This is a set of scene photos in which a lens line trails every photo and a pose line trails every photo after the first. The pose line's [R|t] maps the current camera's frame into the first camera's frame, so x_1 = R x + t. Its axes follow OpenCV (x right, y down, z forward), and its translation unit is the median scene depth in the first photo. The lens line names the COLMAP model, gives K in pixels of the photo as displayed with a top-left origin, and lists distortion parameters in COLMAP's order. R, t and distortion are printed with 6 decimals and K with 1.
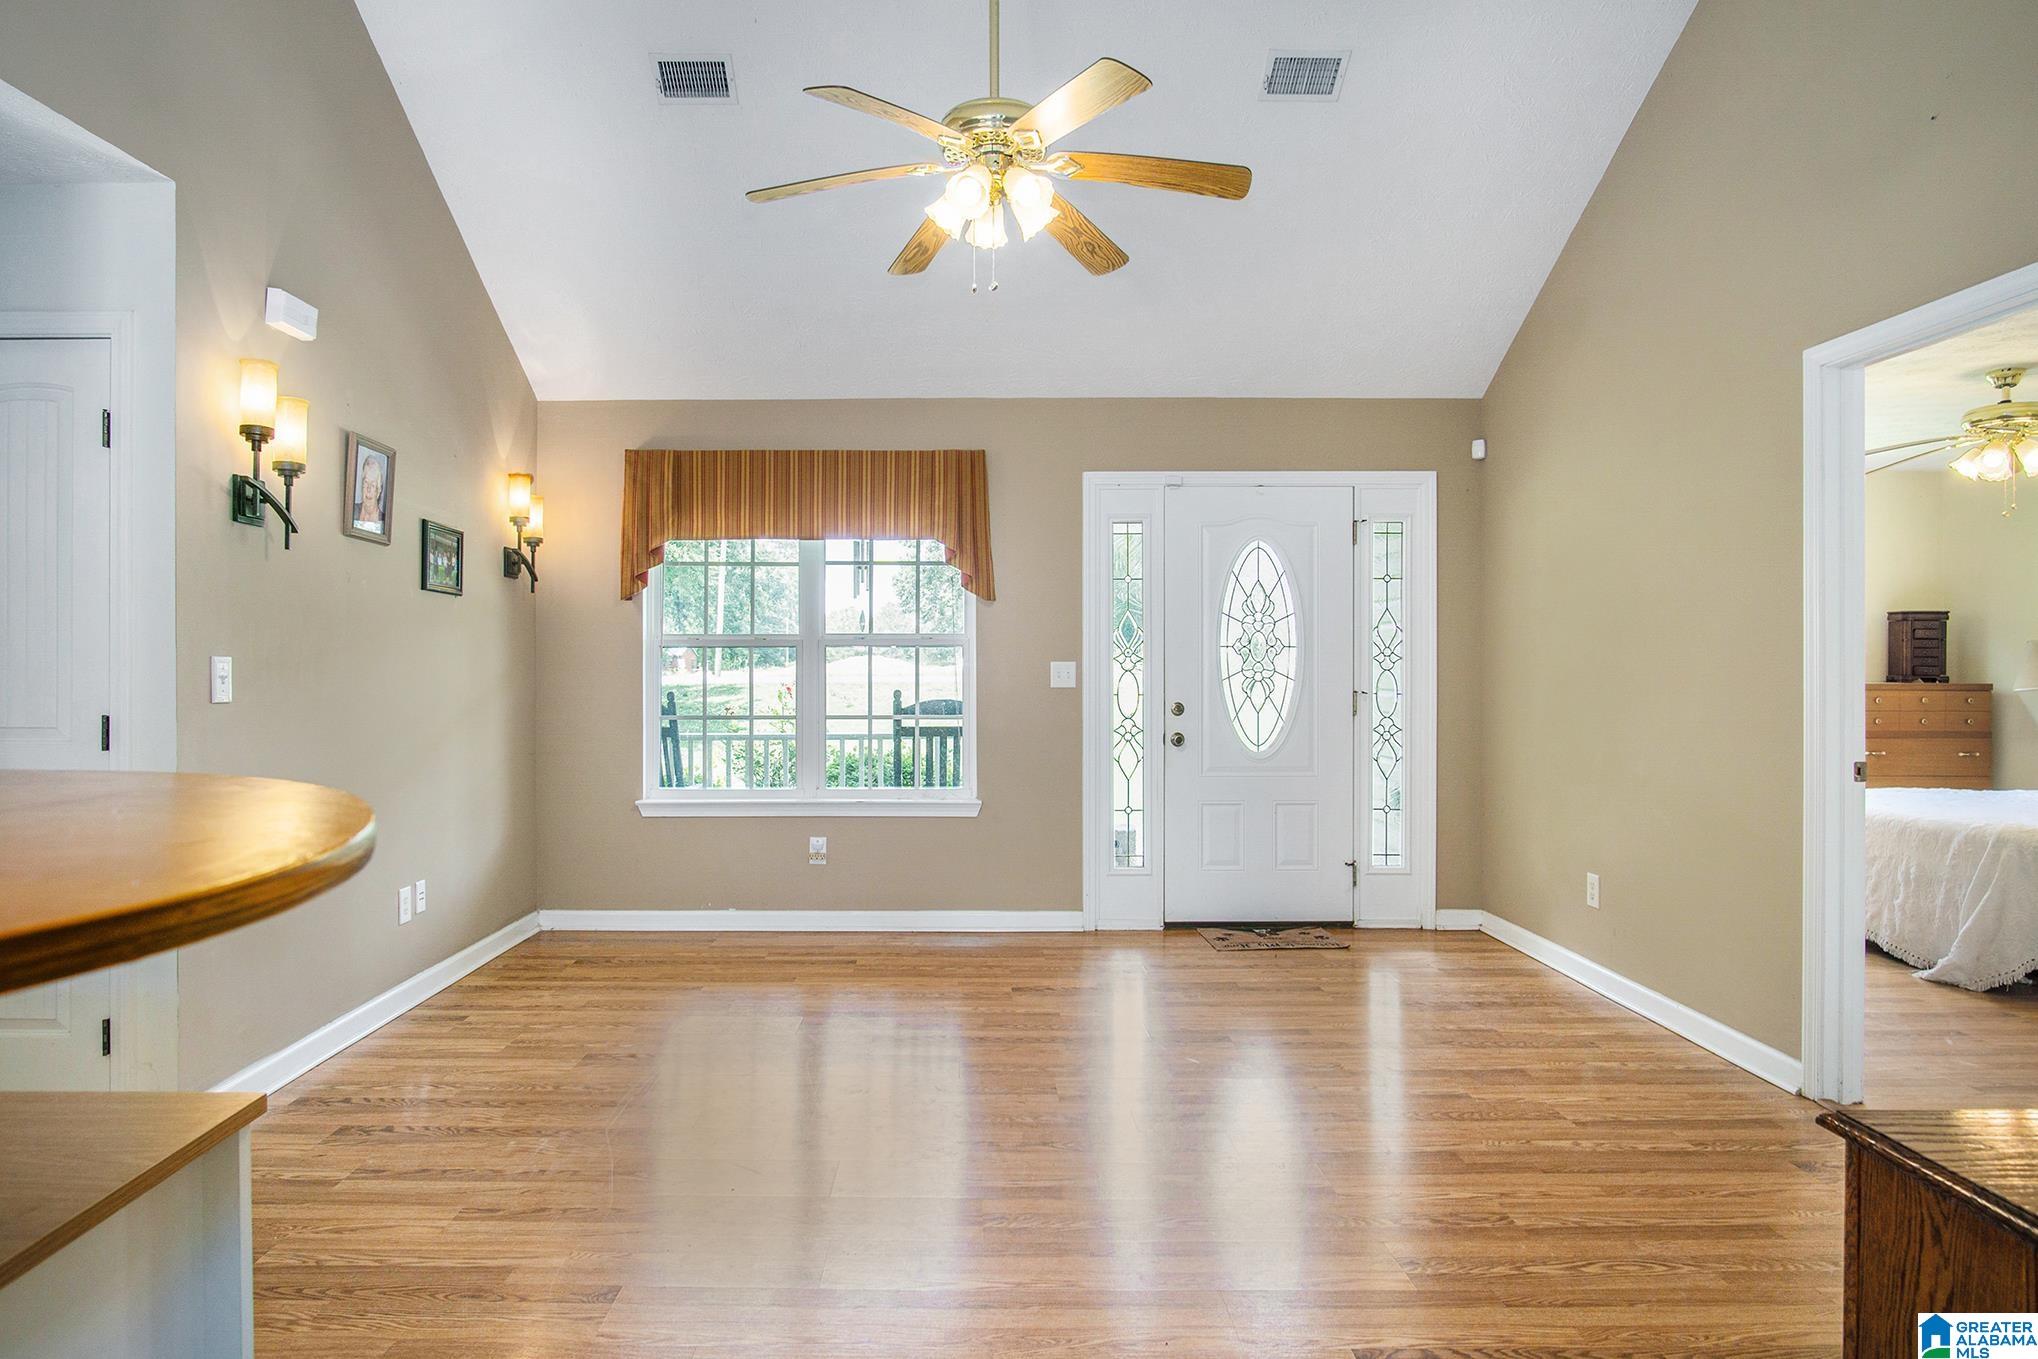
lens RADIAL K [[1247.4, 0, 1029.1], [0, 1247.4, 690.4], [0, 0, 1]] dist [-0.032942, 0.002740]
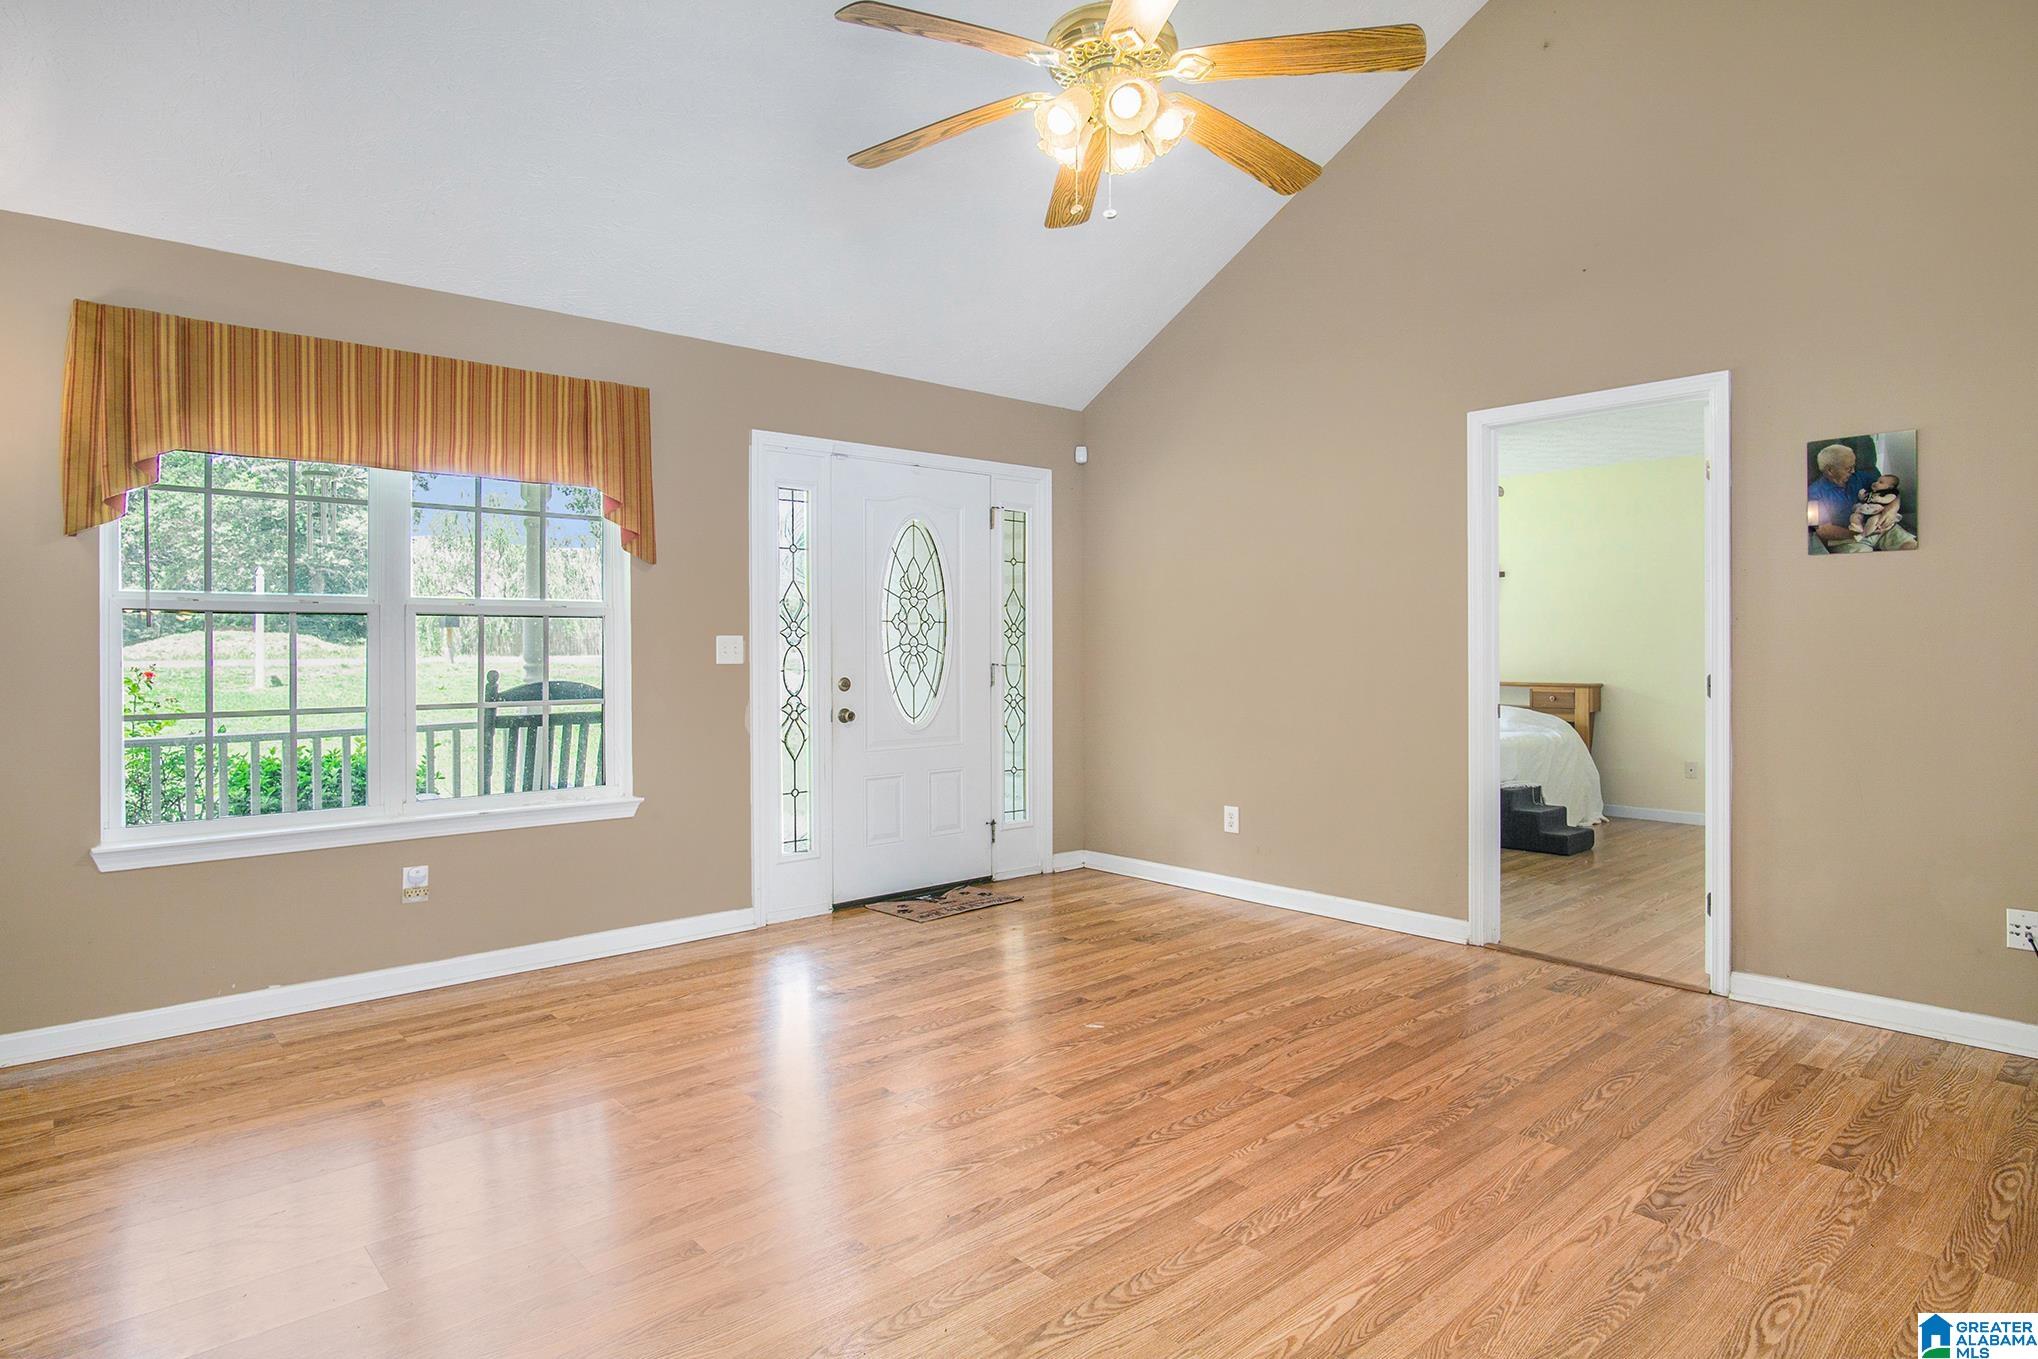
lens RADIAL K [[1099.7, 0, 1100.5], [0, 1099.7, 659.0], [0, 0, 1]] dist [-0.017842, -0.001063]
pose [[0.722409, -0.009811, 0.691396, -0.331382], [0.016280, 0.999863, -0.002822, 0.000754], [-0.691274, 0.013294, 0.722471, 0.238726]]
